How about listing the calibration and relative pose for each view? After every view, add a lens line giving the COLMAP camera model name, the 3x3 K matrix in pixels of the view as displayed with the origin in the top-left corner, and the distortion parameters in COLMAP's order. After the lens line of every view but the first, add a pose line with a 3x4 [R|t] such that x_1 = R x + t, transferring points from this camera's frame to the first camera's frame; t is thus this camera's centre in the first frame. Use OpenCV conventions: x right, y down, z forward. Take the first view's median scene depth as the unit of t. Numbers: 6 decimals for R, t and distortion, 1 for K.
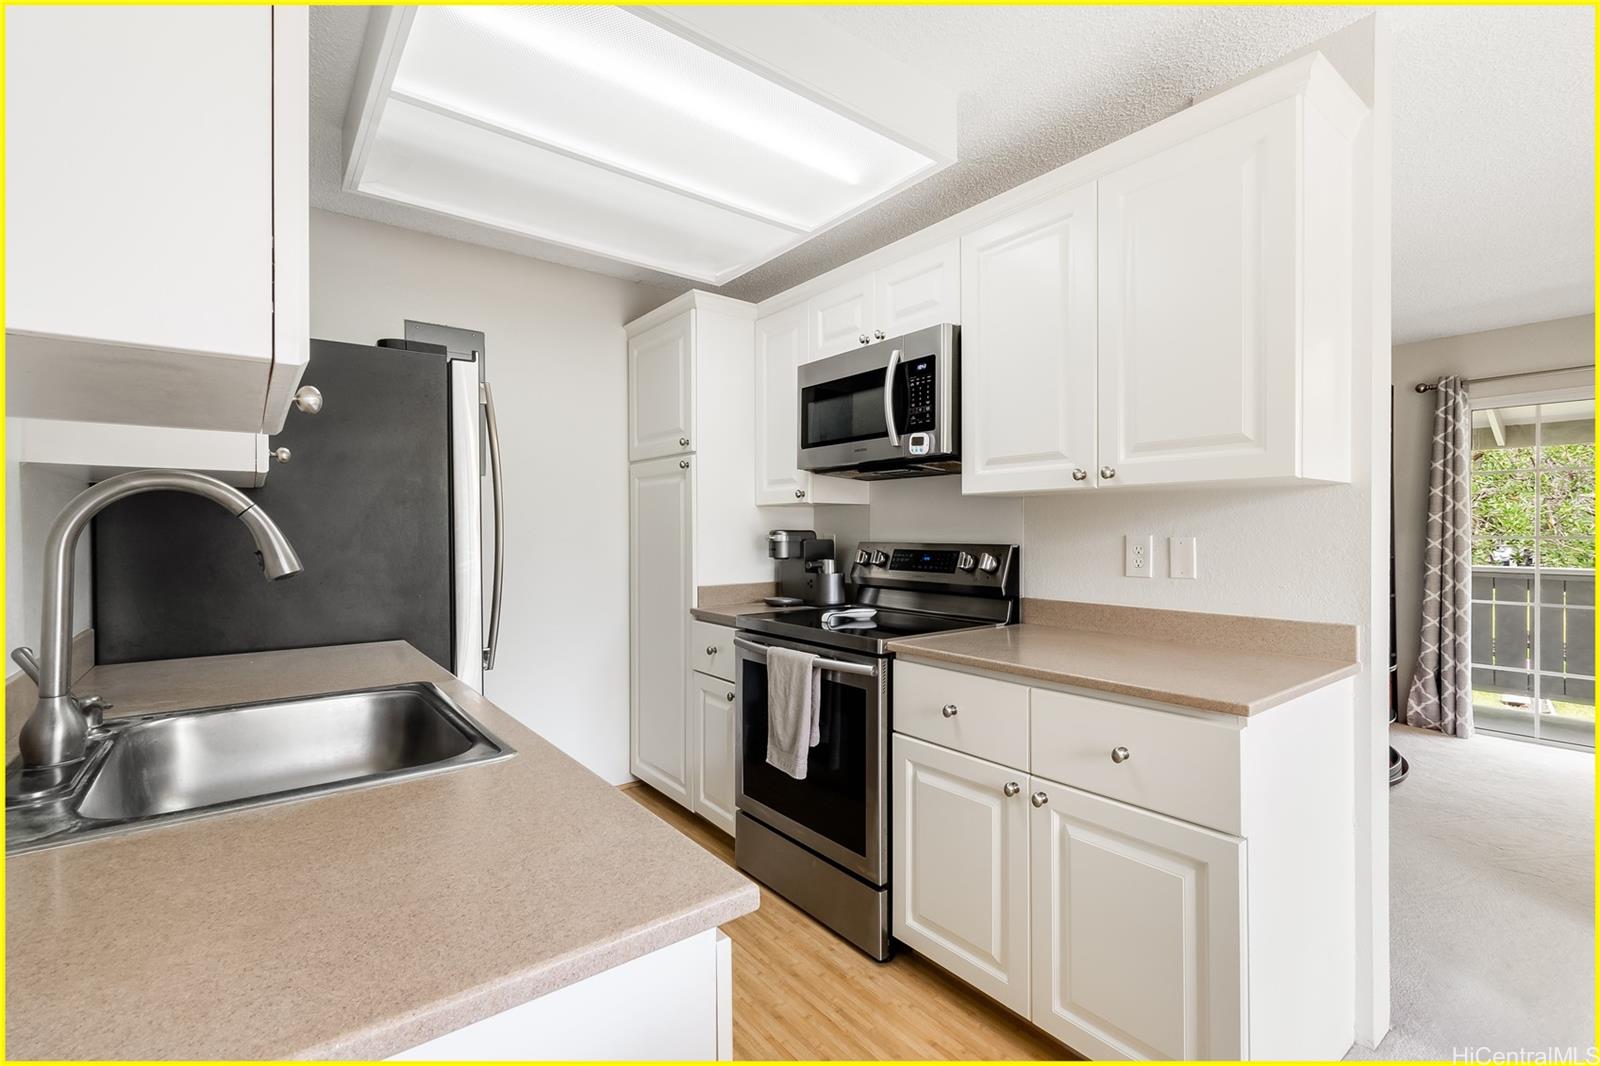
lens RADIAL K [[715.8, 0, 800.0], [0, 715.8, 533.0], [0, 0, 1]] dist [0.001043, 0.000217]
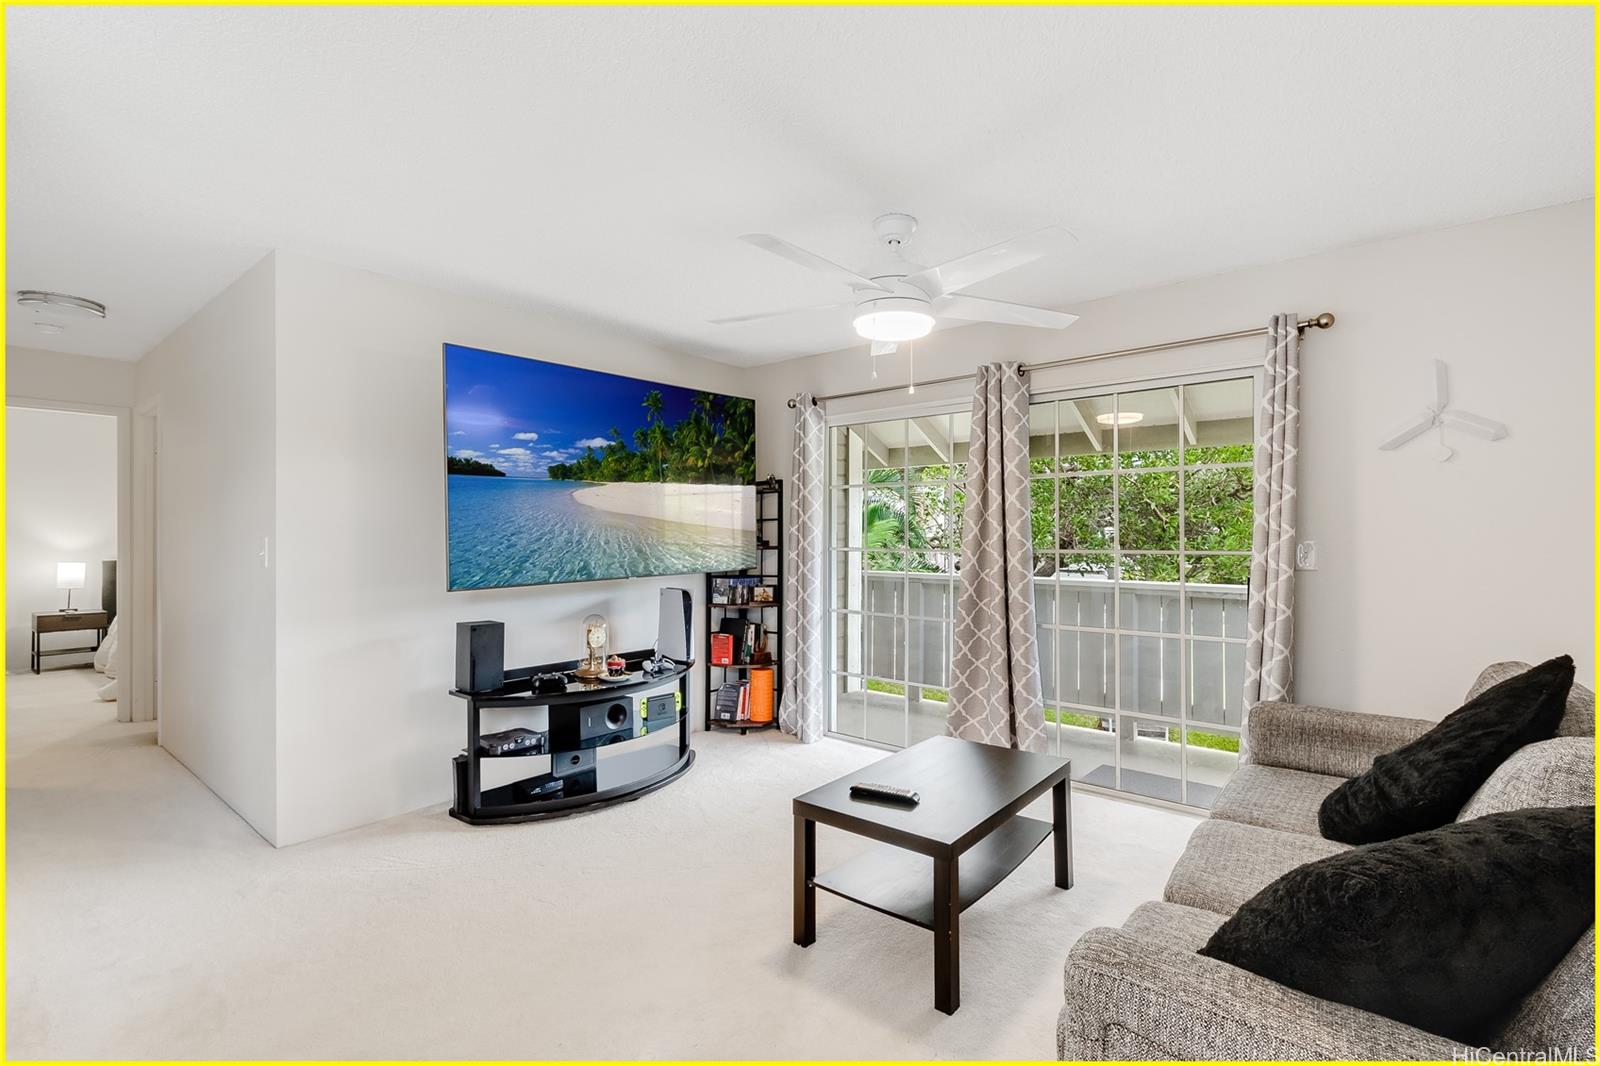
lens RADIAL K [[715.8, 0, 800.0], [0, 715.8, 533.0], [0, 0, 1]] dist [0.001043, 0.000217]
pose [[0.973922, -0.000281, 0.226884, 1.184538], [0.001001, 0.999995, -0.003059, -0.024684], [-0.226882, 0.003206, 0.973917, -0.003058]]
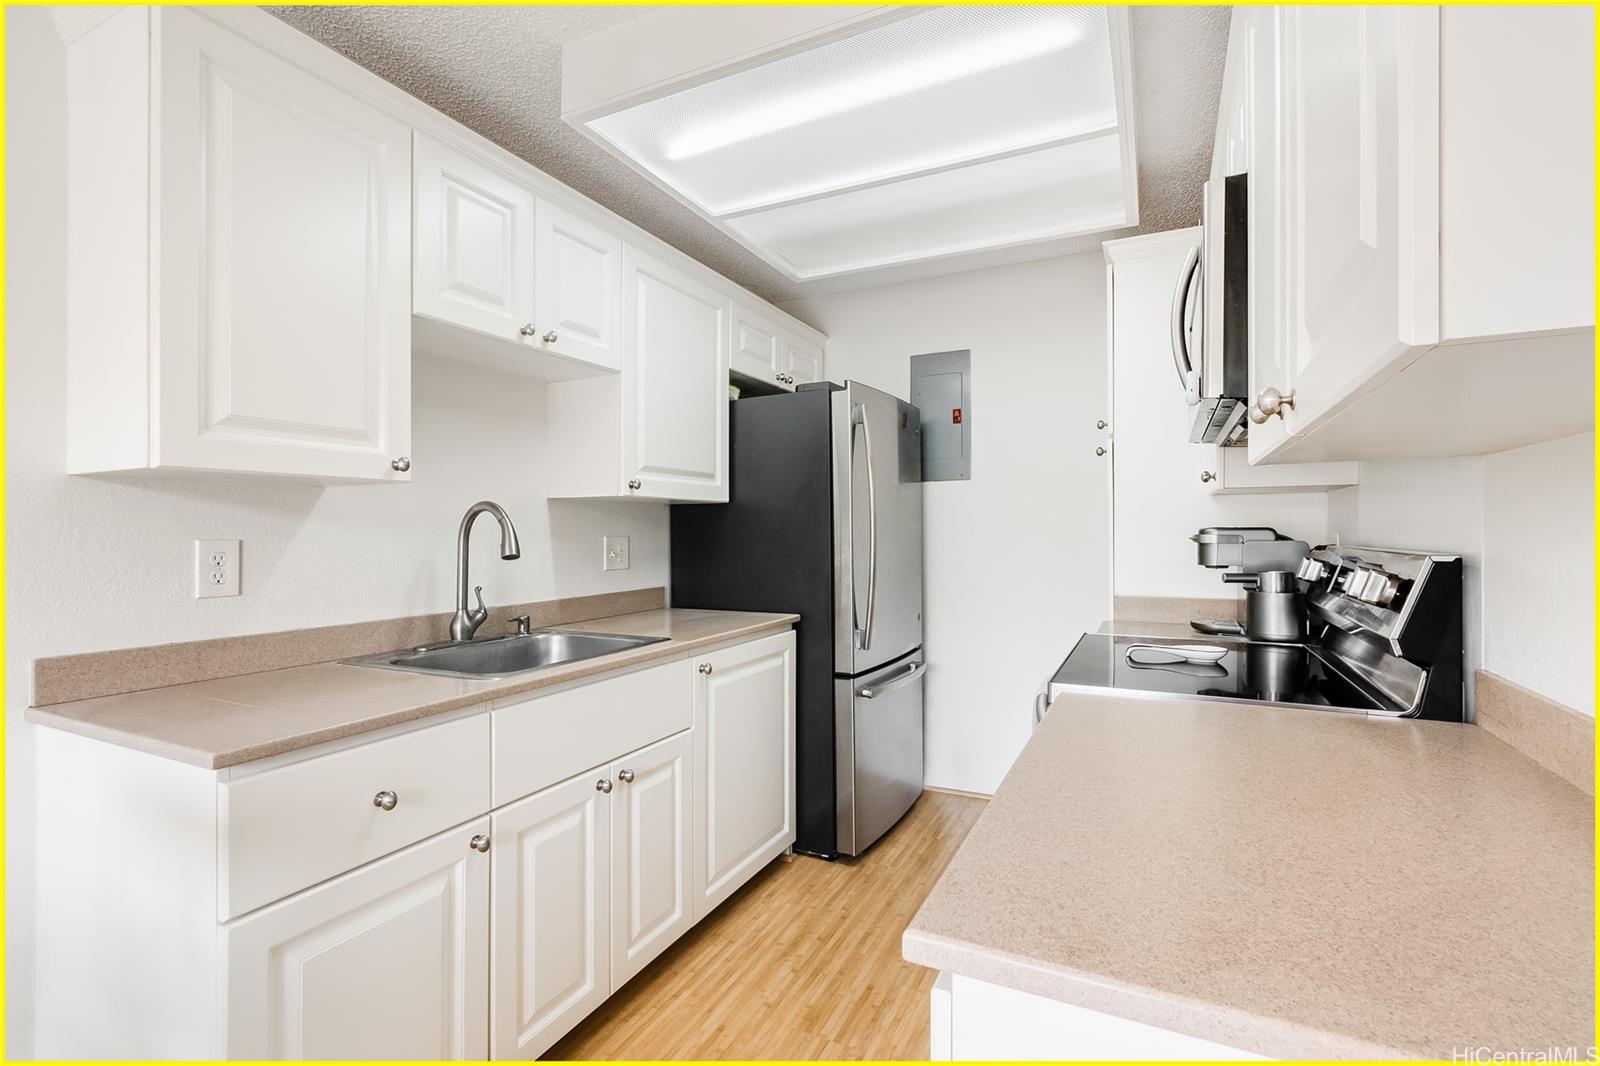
lens RADIAL K [[700.8, 0, 824.9], [0, 700.8, 529.9], [0, 0, 1]] dist [0.000713, 0.000113]
pose [[0.441819, -0.002417, -0.897101, 0.548386], [0.000465, 0.999997, -0.002466, -0.000319], [0.897104, 0.000672, 0.441819, 0.420468]]
